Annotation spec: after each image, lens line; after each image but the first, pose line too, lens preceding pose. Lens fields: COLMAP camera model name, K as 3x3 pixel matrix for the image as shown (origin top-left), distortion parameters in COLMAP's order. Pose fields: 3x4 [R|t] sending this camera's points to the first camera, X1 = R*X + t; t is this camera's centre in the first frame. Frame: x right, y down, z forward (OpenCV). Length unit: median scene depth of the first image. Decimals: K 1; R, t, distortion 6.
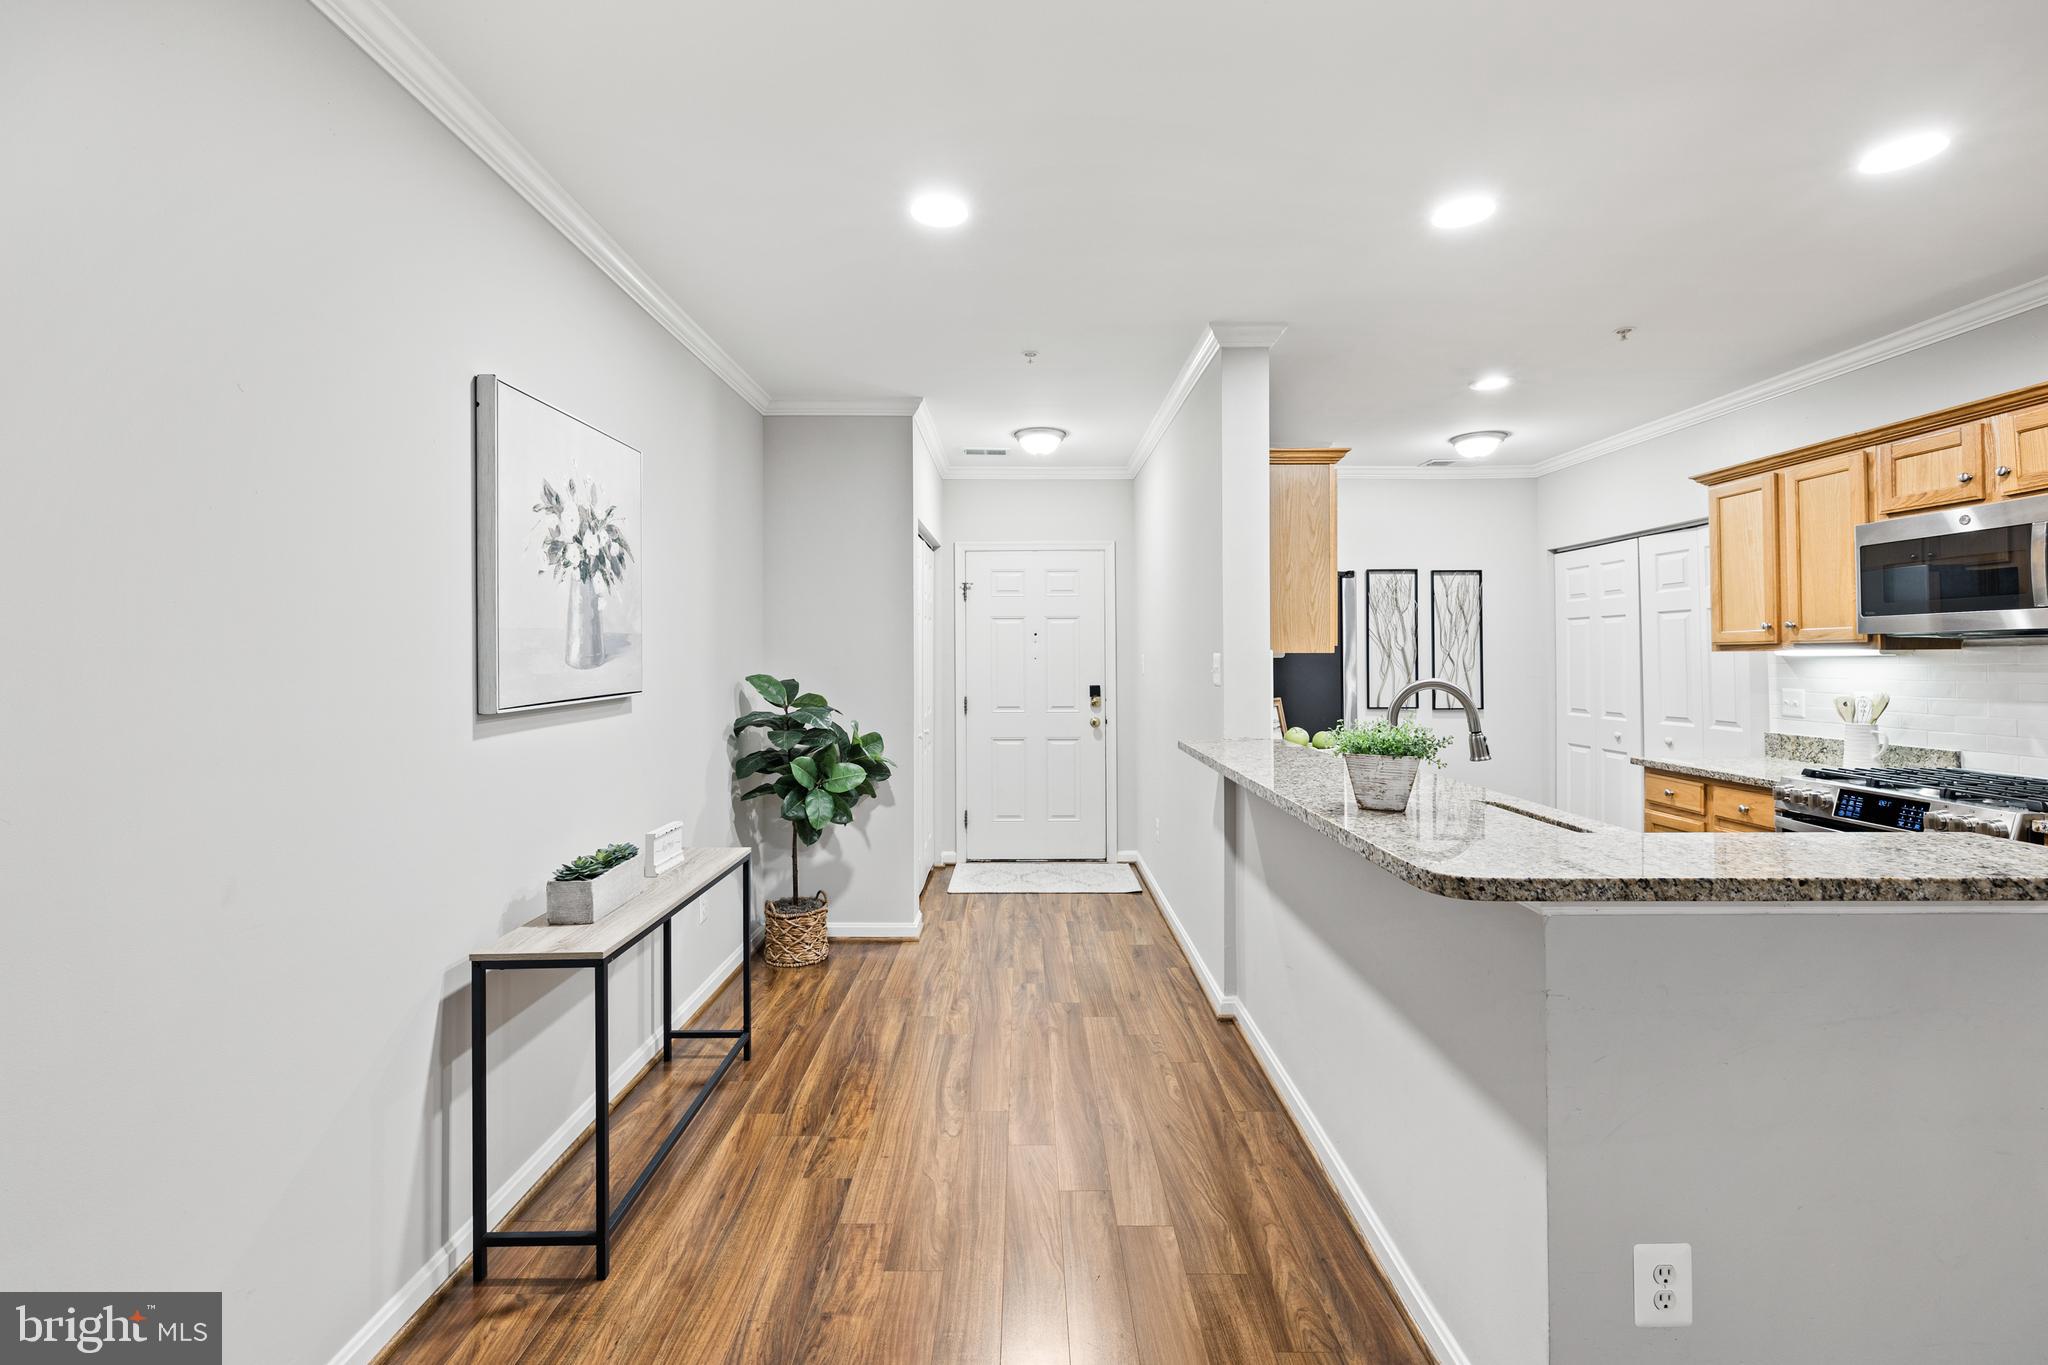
lens RADIAL K [[861.0, 0, 1008.5], [0, 861.0, 673.5], [0, 0, 1]] dist [0.000784, -0.000332]
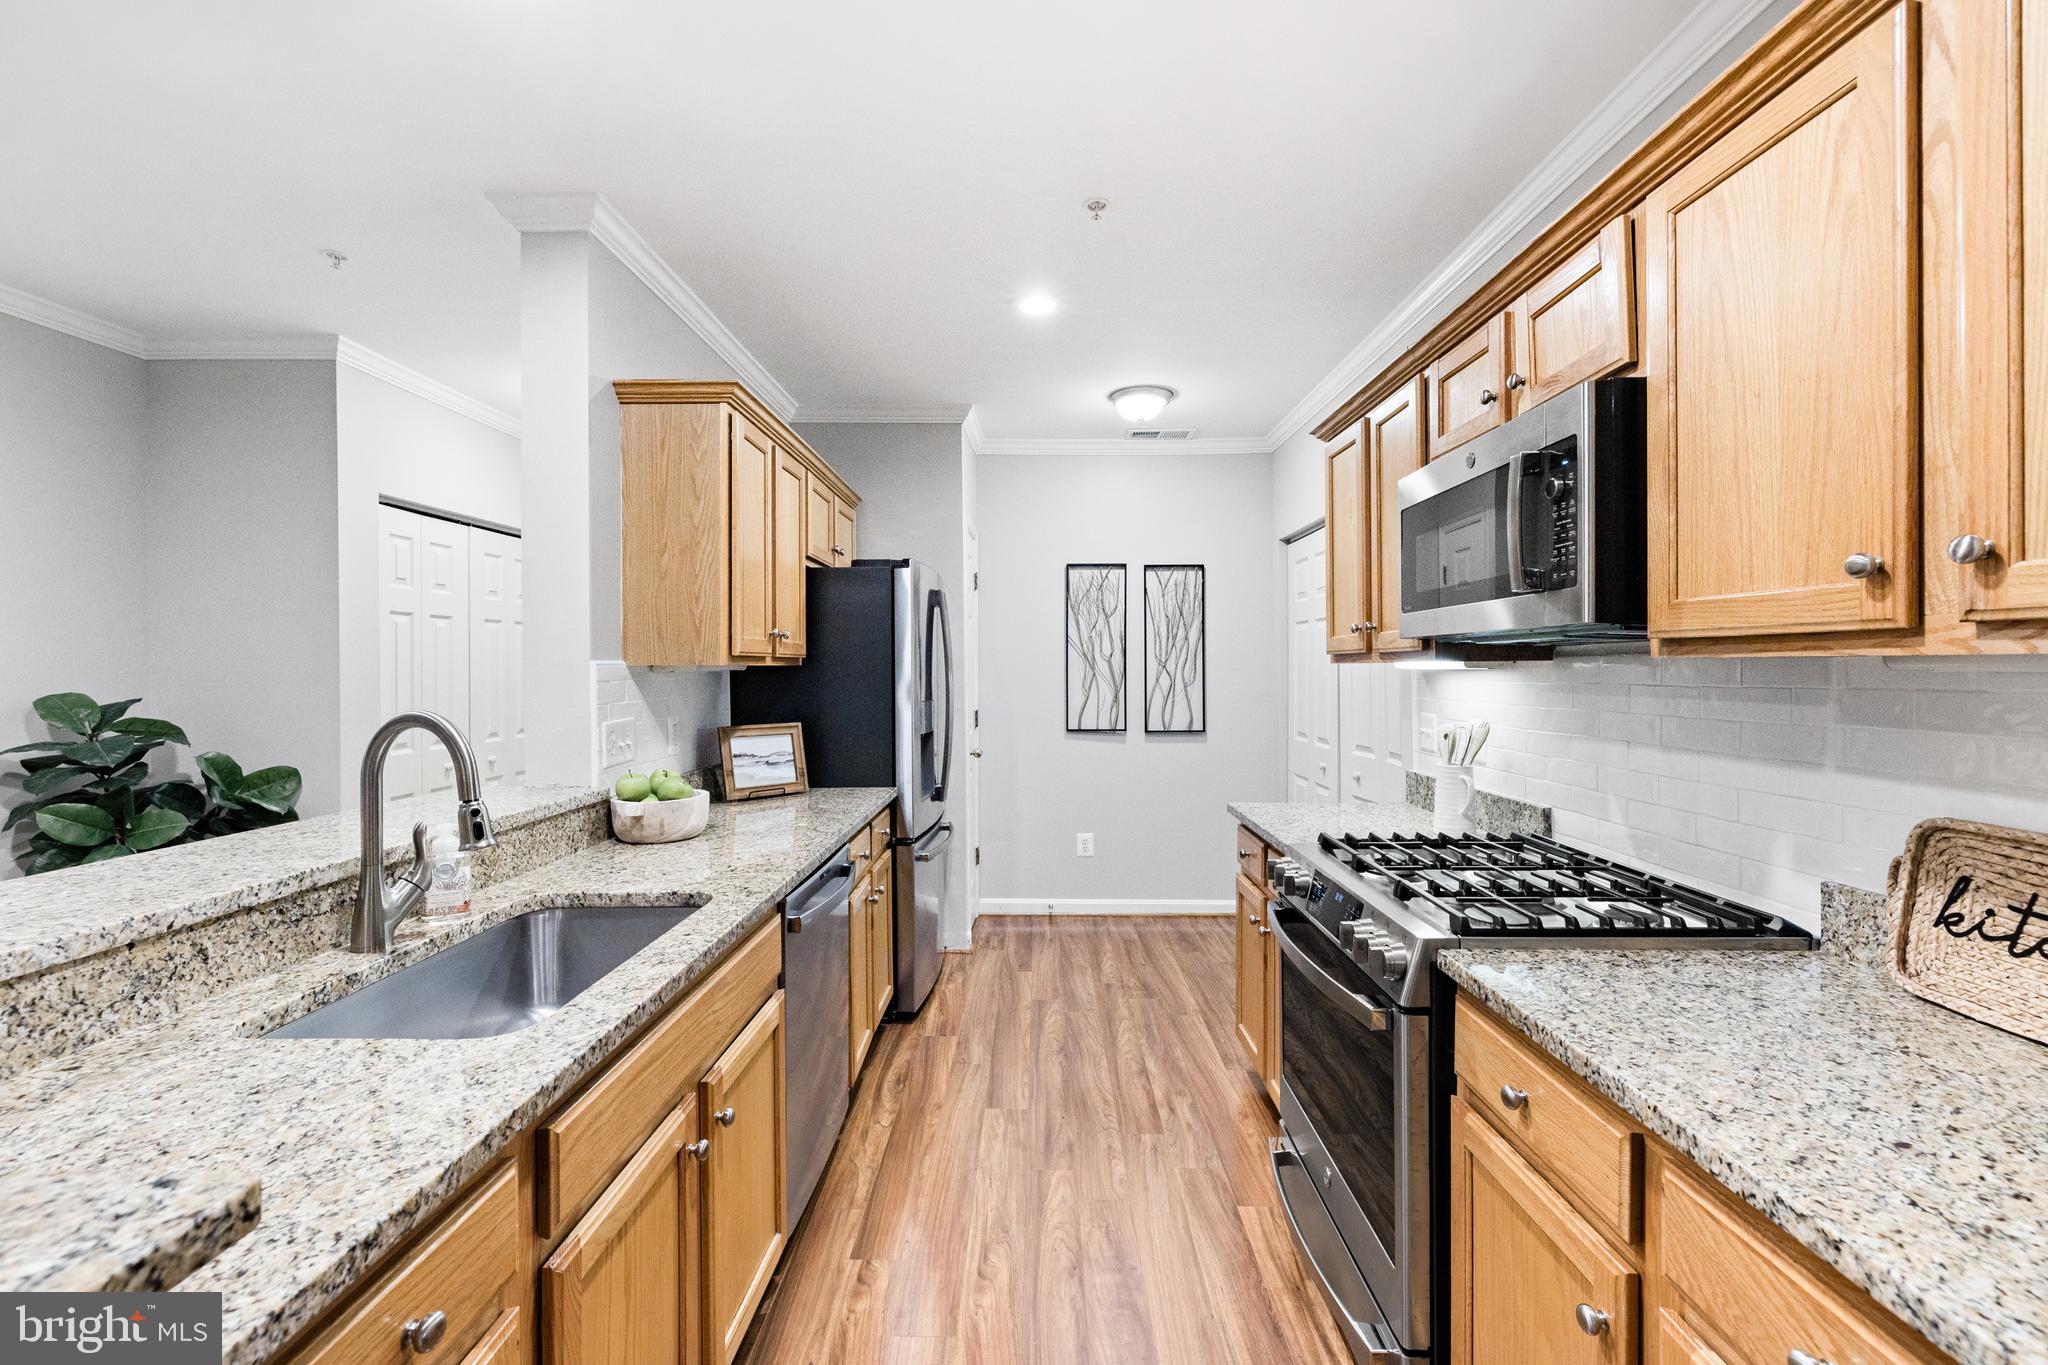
lens RADIAL K [[861.0, 0, 1034.2], [0, 861.0, 682.4], [0, 0, 1]] dist [0.000784, -0.000332]
pose [[0.999933, -0.000660, -0.011547, 0.528225], [0.000618, 0.999993, -0.003627, -0.005778], [0.011549, 0.003620, 0.999927, 0.233856]]
